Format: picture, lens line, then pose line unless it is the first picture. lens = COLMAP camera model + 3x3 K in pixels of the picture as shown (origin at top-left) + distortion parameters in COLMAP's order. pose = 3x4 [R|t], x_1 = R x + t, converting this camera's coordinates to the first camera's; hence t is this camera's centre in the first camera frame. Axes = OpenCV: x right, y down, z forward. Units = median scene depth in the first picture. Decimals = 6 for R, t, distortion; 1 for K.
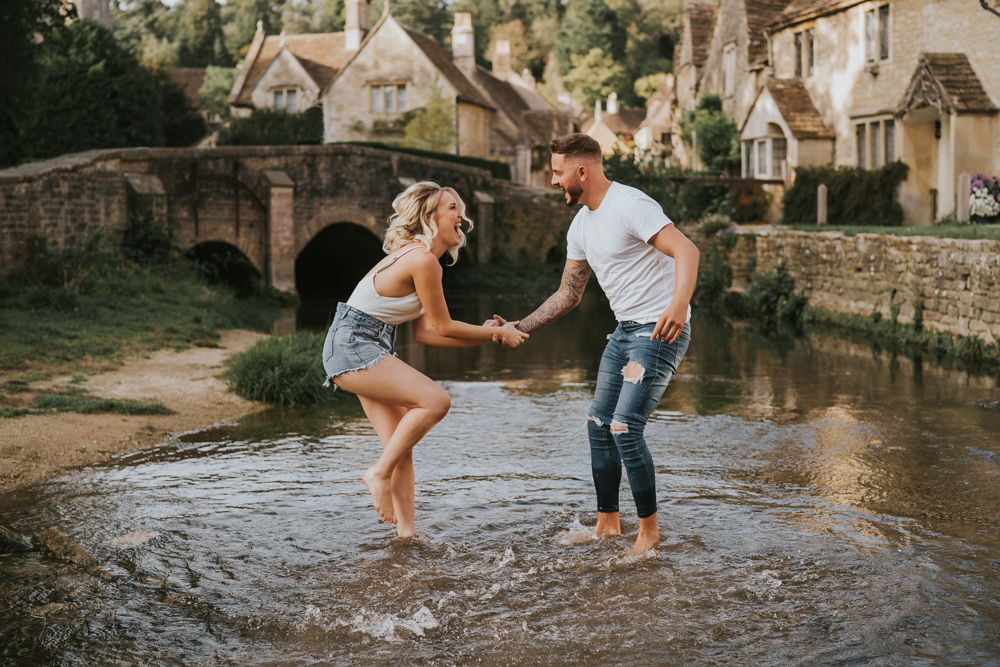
lens RADIAL K [[1490.1, 0, 497.8], [0, 1490.1, 332.7], [0, 0, 1]] dist [0.017814, 0.000000]
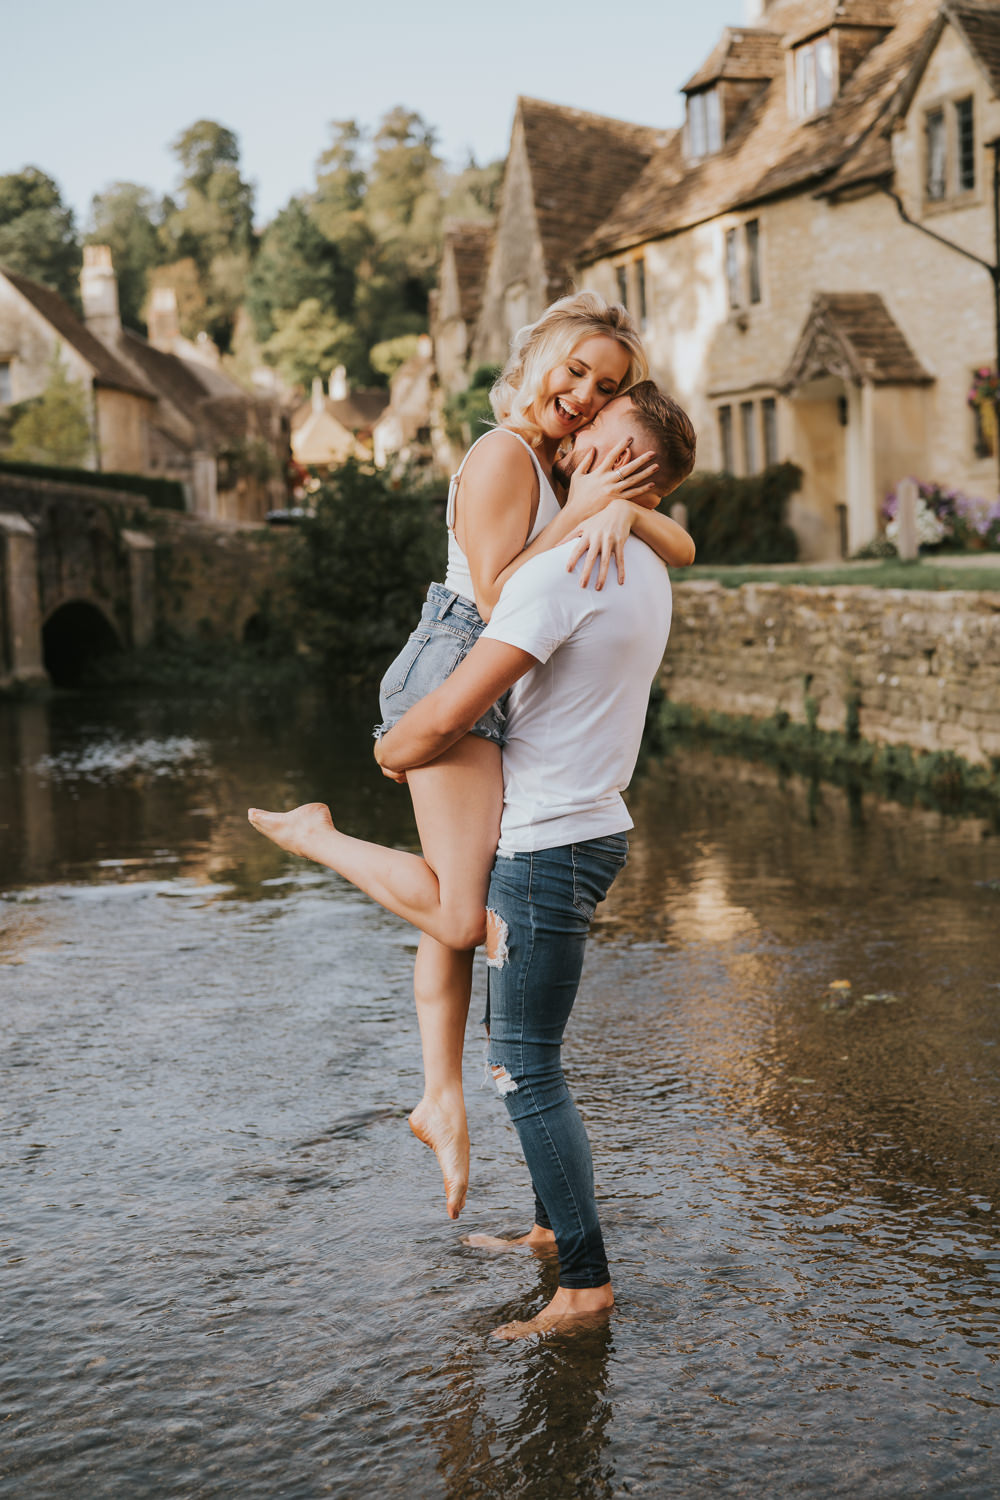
lens RADIAL K [[2235.2, 0, 500.9], [0, 2235.2, 752.8], [0, 0, 1]] dist [0.017814, 0.000000]
pose [[0.988898, -0.048655, 0.140402, 0.005424], [0.047110, 0.998787, 0.014312, -0.008975], [-0.140928, -0.007539, 0.989991, 0.060075]]
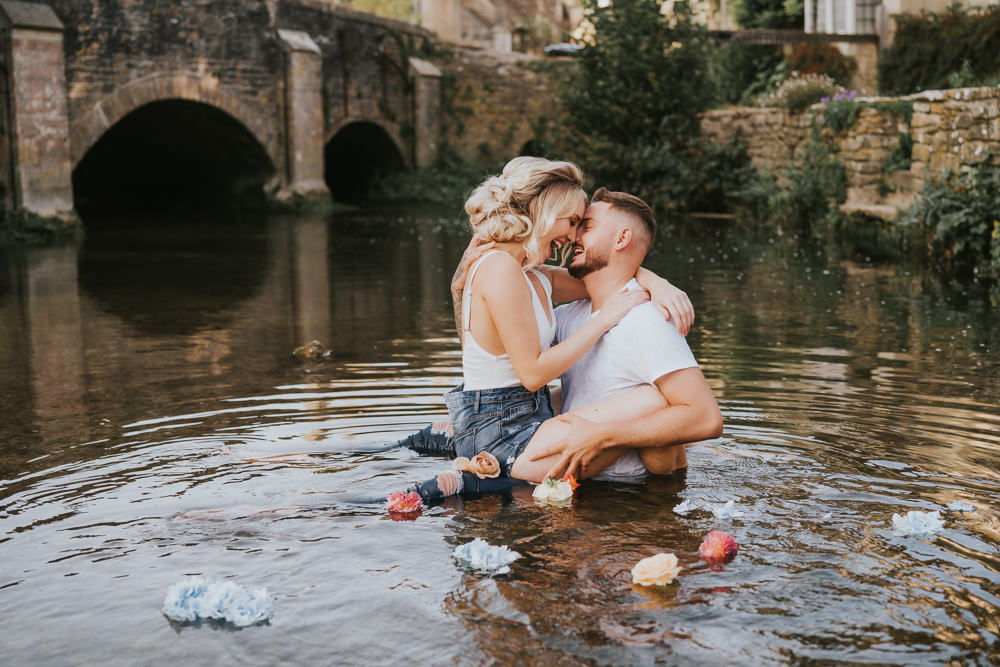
lens RADIAL K [[1490.1, 0, 500.7], [0, 1490.1, 333.1], [0, 0, 1]] dist [0.017814, 0.000000]
pose [[0.999923, -0.010410, 0.006751, 0.019972], [0.009982, 0.998110, 0.060641, -0.013255], [-0.007369, -0.060569, 0.998137, 0.347446]]
